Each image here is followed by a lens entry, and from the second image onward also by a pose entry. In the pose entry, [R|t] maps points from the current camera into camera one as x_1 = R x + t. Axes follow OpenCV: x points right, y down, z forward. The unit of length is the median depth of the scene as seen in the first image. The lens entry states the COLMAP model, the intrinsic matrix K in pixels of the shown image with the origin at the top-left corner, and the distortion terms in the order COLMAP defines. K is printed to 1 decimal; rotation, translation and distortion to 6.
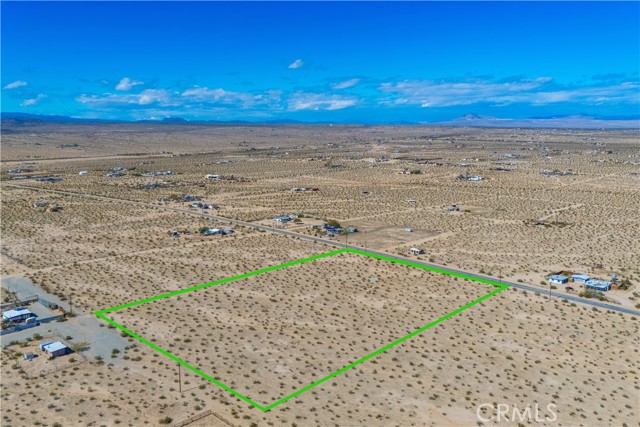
lens RADIAL K [[554.5, 0, 320.1], [0, 554.5, 217.4], [0, 0, 1]] dist [0.072995, -0.071117]
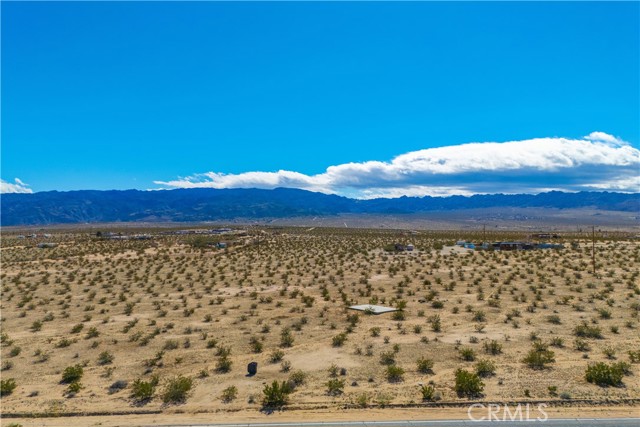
lens RADIAL K [[554.5, 0, 321.2], [0, 554.5, 214.4], [0, 0, 1]] dist [0.072995, -0.071117]
pose [[-0.723795, 0.000330, -0.690015, 0.336013], [-0.103863, 0.988554, 0.109420, 0.041500], [0.682153, 0.150864, -0.715477, 1.281611]]
